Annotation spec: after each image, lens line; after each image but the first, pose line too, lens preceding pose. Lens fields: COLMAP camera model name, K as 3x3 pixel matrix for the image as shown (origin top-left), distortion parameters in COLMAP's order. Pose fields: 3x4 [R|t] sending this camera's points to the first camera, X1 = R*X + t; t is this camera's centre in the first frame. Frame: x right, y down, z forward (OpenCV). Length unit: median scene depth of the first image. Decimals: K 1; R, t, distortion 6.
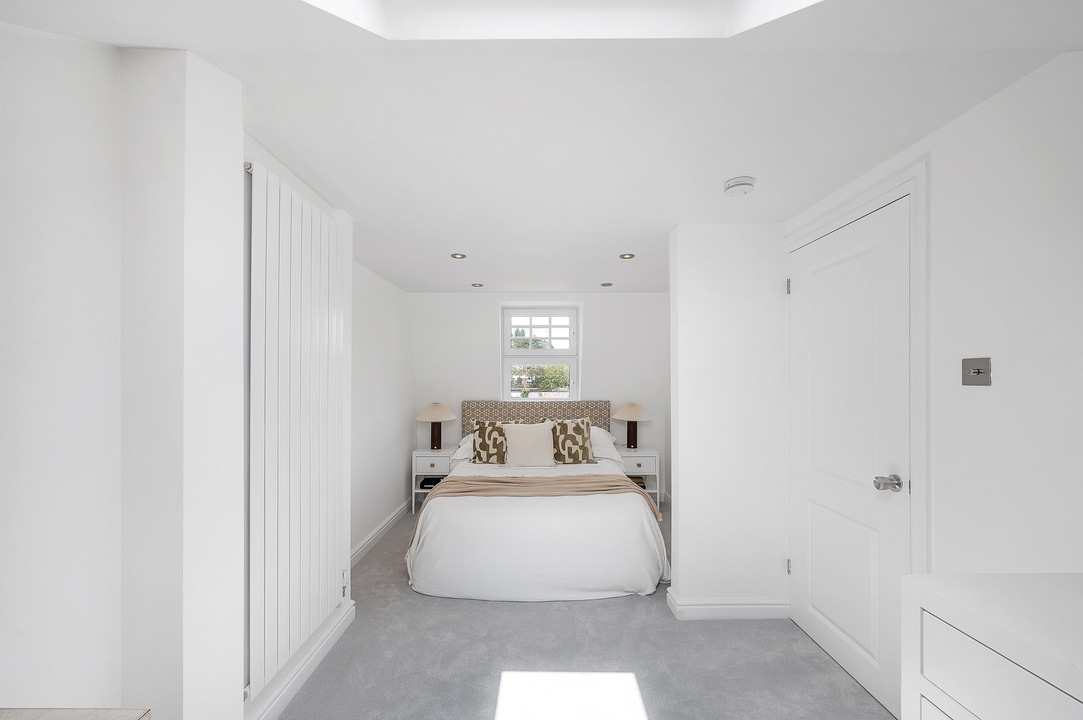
lens RADIAL K [[441.8, 0, 538.9], [0, 441.8, 383.3], [0, 0, 1]] dist [-0.000329, -0.000002]
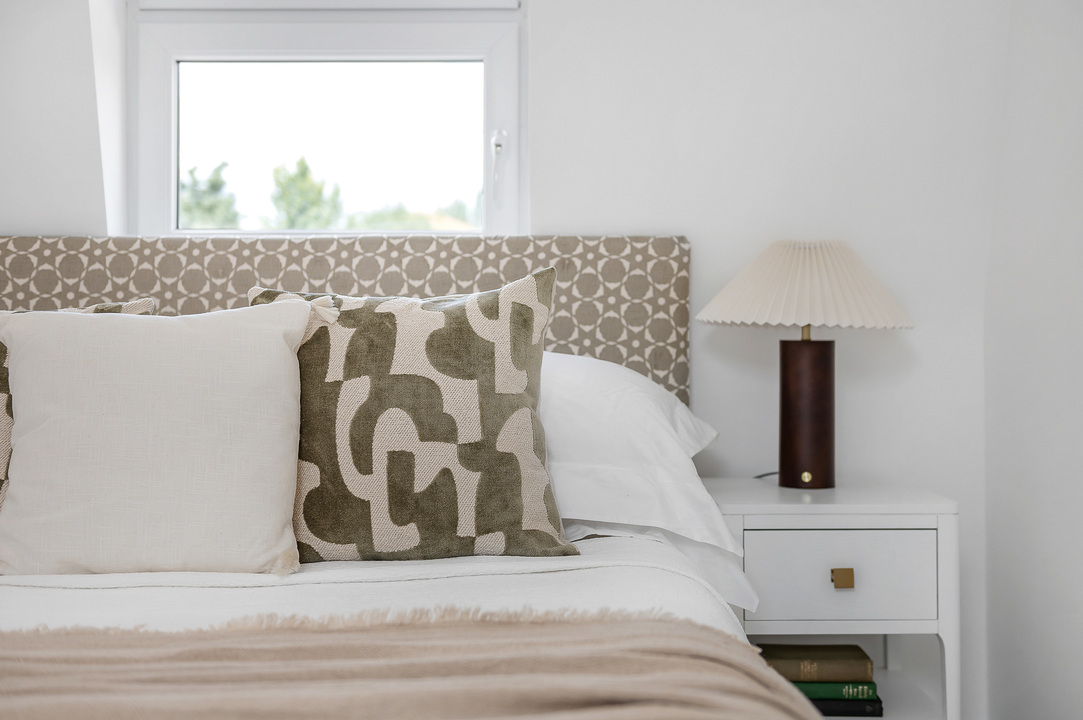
lens RADIAL K [[1375.9, 0, 542.8], [0, 1375.9, 358.6], [0, 0, 1]] dist [0.115224, 0.000000]
pose [[0.999884, 0.003170, -0.014866, 0.126321], [-0.003221, 0.999989, -0.003446, 0.109406], [0.014855, 0.003493, 0.999884, 0.487624]]
